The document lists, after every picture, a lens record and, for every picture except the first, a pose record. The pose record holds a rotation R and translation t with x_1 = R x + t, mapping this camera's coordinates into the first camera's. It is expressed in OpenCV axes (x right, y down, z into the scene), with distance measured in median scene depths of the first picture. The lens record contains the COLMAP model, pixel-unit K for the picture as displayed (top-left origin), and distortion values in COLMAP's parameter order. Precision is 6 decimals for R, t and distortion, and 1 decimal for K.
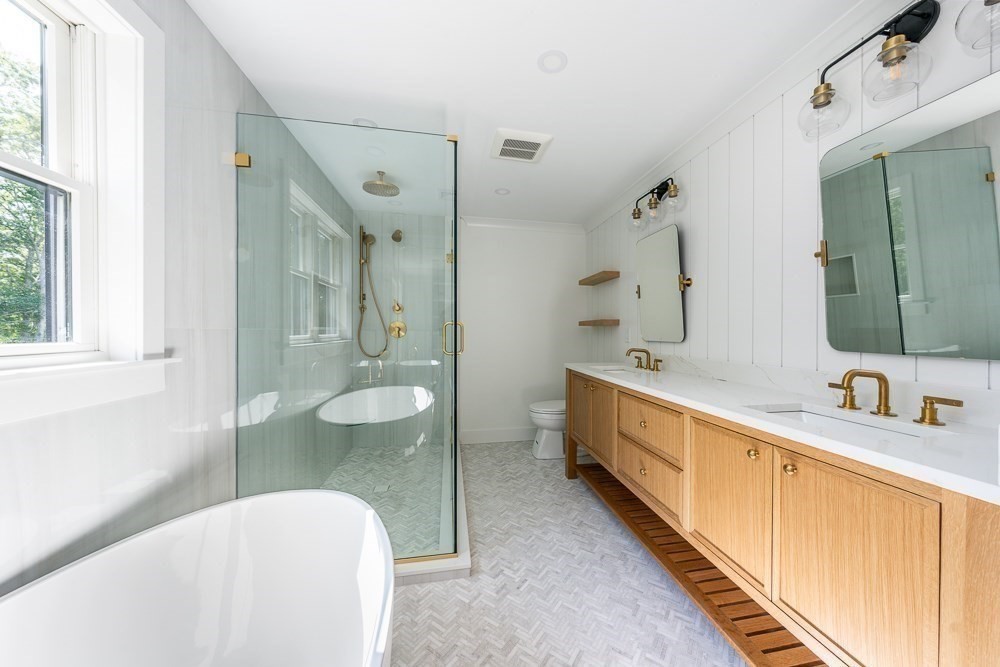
lens RADIAL K [[348.4, 0, 507.1], [0, 348.4, 328.5], [0, 0, 1]] dist [-0.002972, -0.000231]
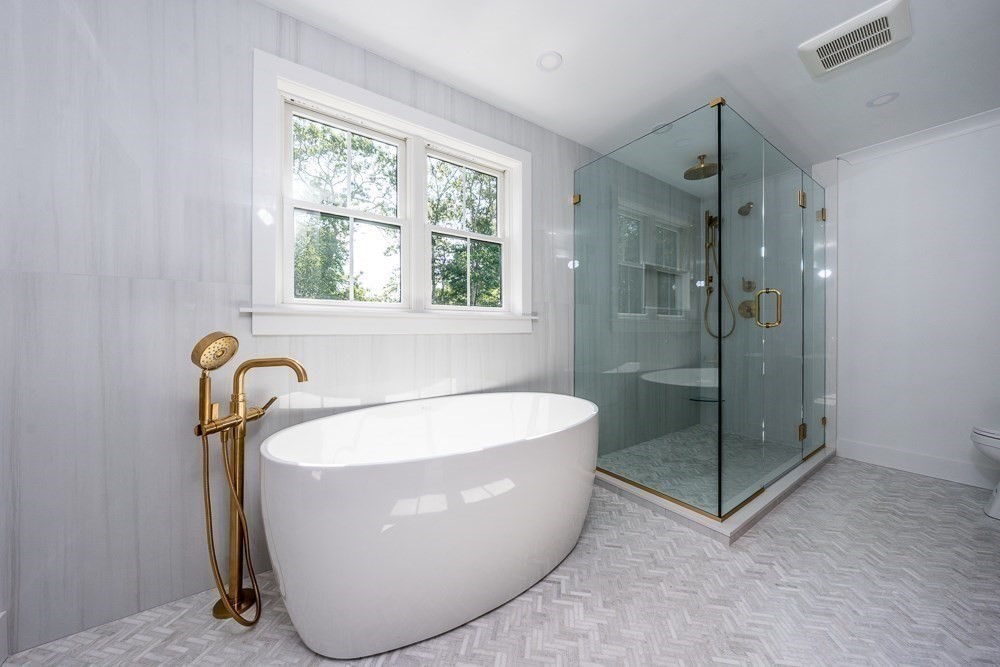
lens RADIAL K [[348.4, 0, 494.7], [0, 348.4, 332.2], [0, 0, 1]] dist [-0.002972, -0.000231]
pose [[0.383921, -0.000350, -0.923366, 0.403570], [-0.002238, 0.999997, -0.001310, 0.092706], [0.923363, 0.002570, 0.383919, 0.020727]]
